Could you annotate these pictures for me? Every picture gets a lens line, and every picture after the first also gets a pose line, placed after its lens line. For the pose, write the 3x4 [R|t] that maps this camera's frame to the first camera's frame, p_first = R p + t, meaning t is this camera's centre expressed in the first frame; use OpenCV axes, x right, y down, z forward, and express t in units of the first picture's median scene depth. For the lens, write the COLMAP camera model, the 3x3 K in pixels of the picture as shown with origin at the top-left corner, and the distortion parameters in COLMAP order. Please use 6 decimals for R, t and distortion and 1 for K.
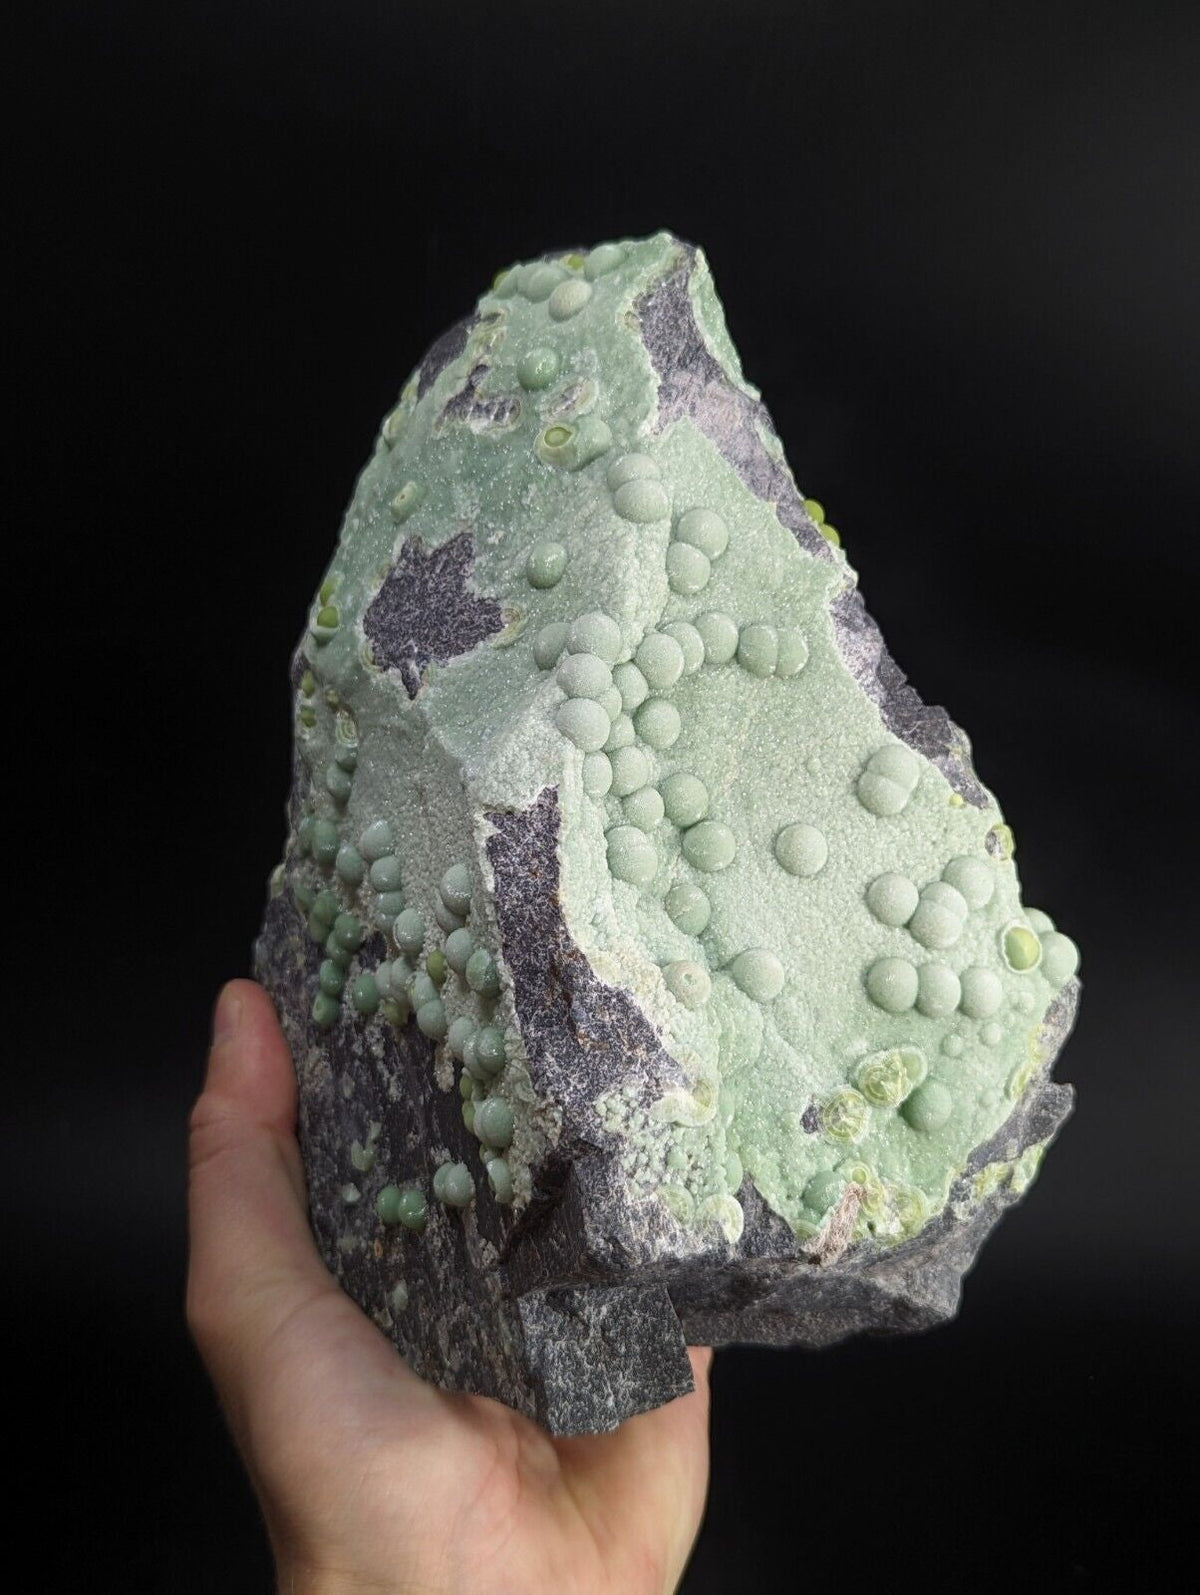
lens RADIAL K [[1833.3, 0, 644.6], [0, 1833.3, 807.4], [0, 0, 1]] dist [0.175053, -0.986142]
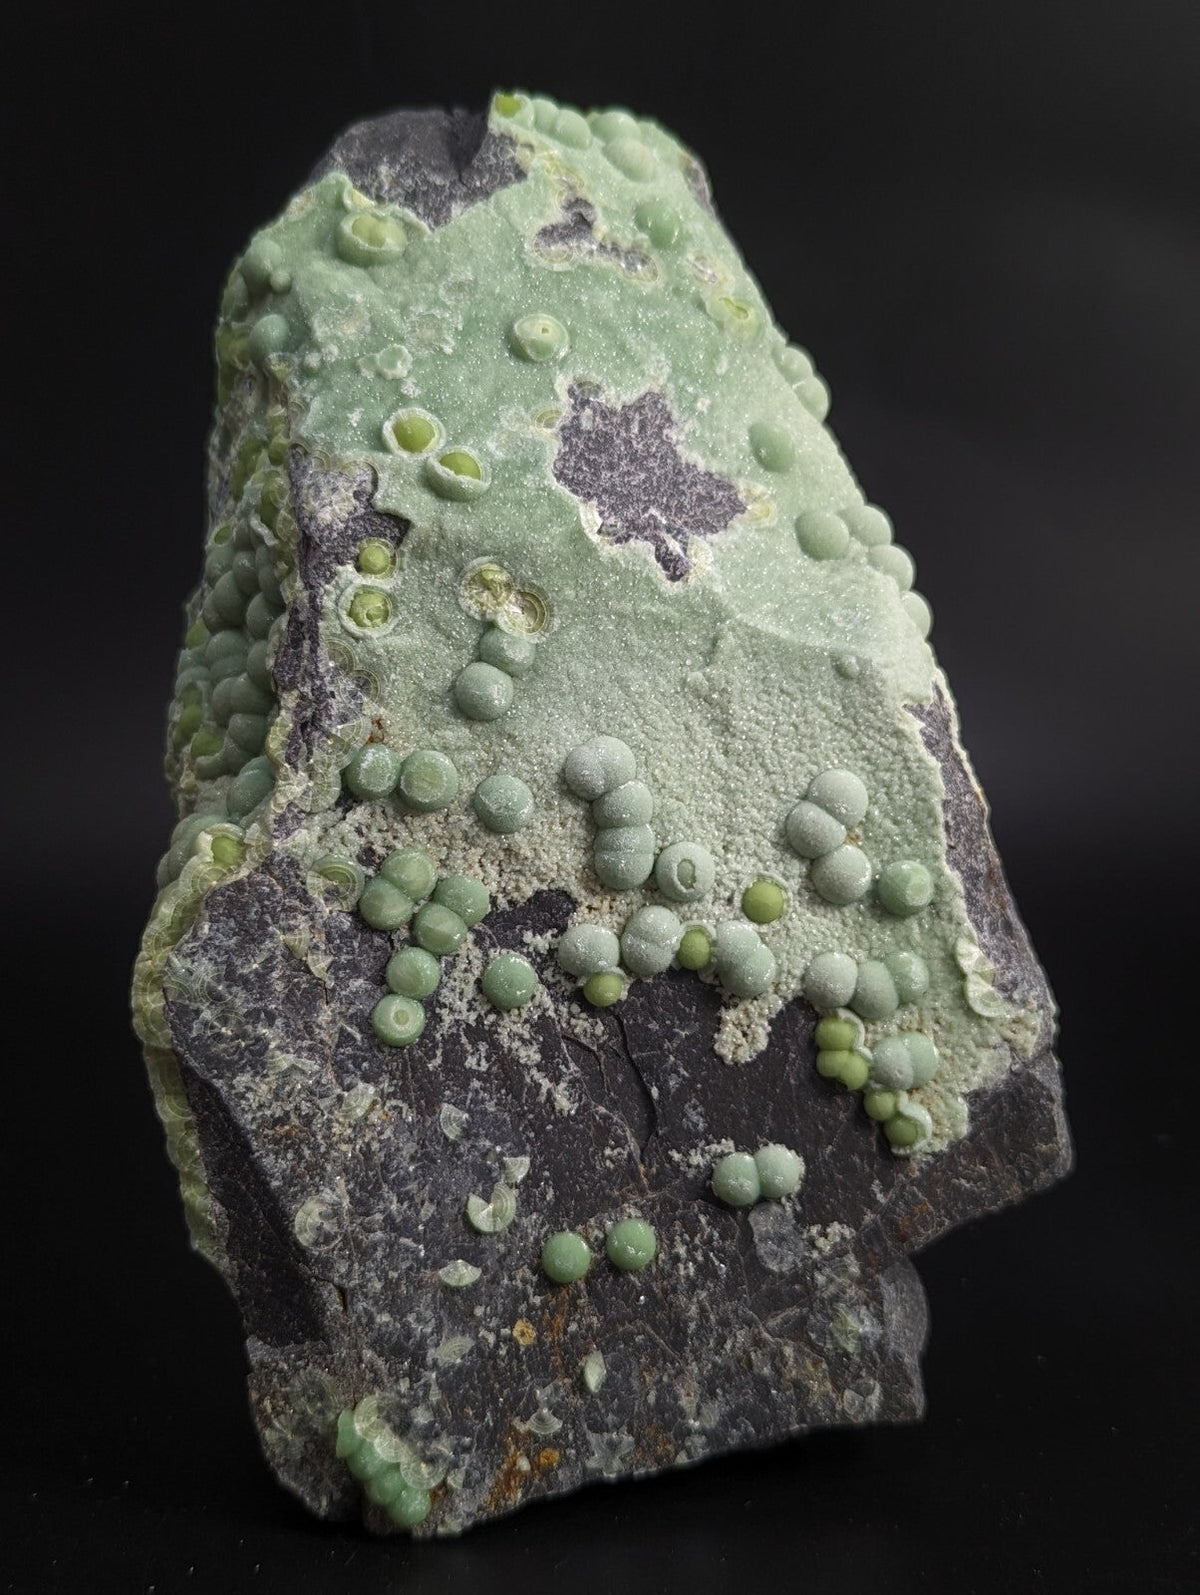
lens RADIAL K [[1844.0, 0, 599.7], [0, 1844.0, 832.1], [0, 0, 1]] dist [0.158867, -0.932902]
pose [[0.404076, 0.012736, 0.914637, -0.889226], [0.083572, 0.995207, -0.050779, 0.090022], [-0.910900, 0.096957, 0.401075, 0.726907]]
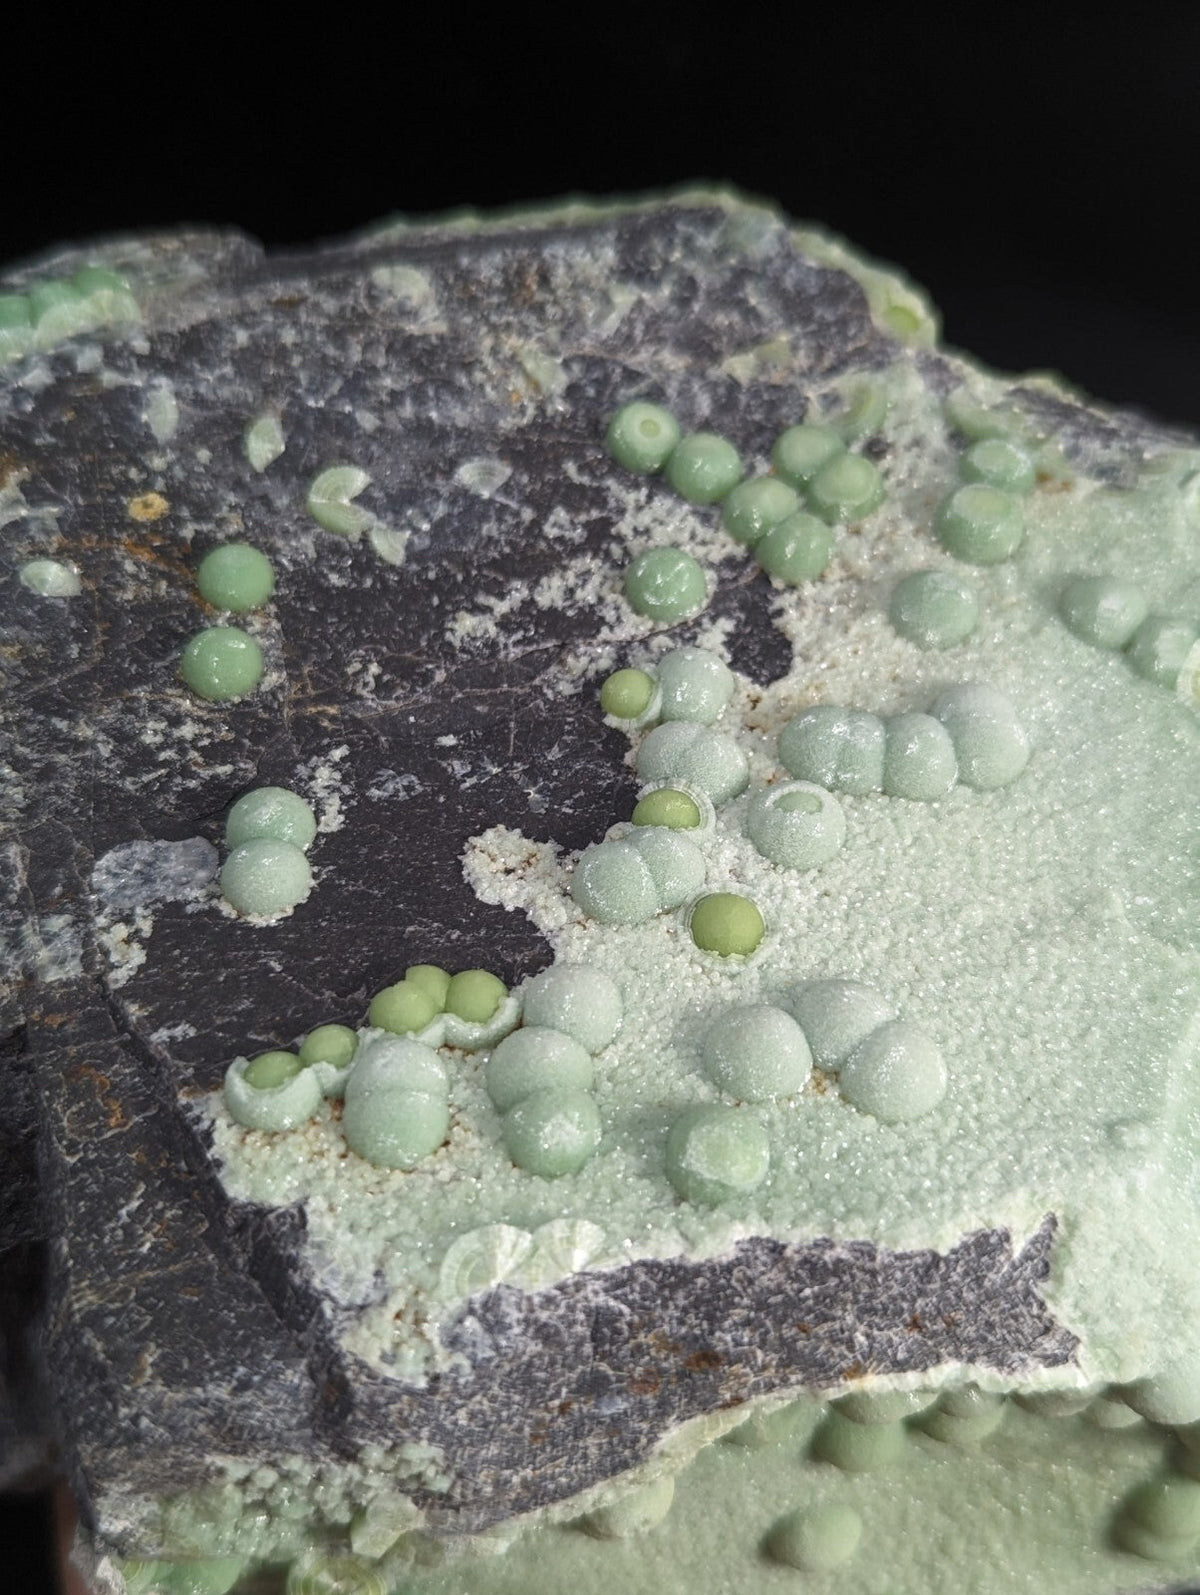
lens RADIAL K [[1936.8, 0, 631.1], [0, 1936.8, 798.6], [0, 0, 1]] dist [0.146781, -1.071249]
pose [[-0.161067, 0.888632, 0.429408, -0.350342], [-0.986834, -0.151481, -0.056673, 0.143464], [0.014686, -0.432882, 0.901331, 0.555727]]
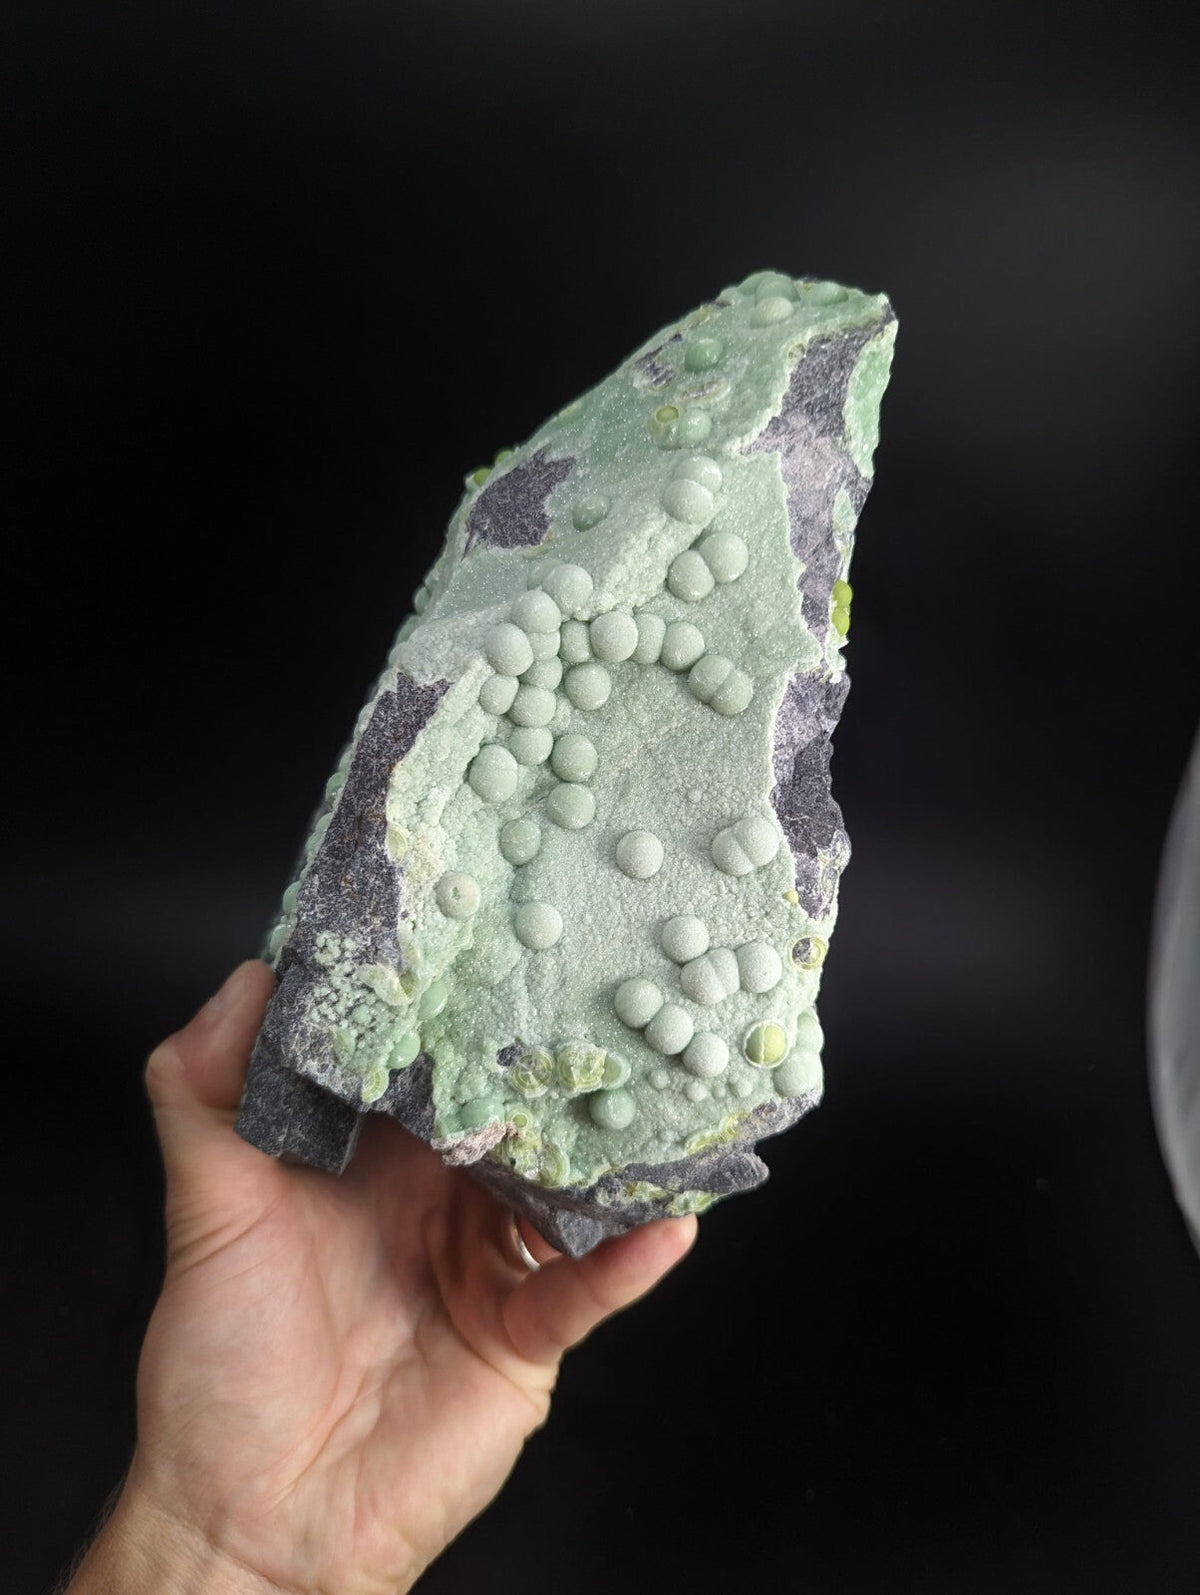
lens RADIAL K [[1157.2, 0, 628.9], [0, 1157.2, 822.5], [0, 0, 1]] dist [-0.008913, -0.005331]
pose [[0.790621, 0.548492, -0.272168, 0.252796], [-0.508171, 0.835745, 0.208069, -0.130330], [0.341587, -0.026196, 0.939485, 0.345541]]
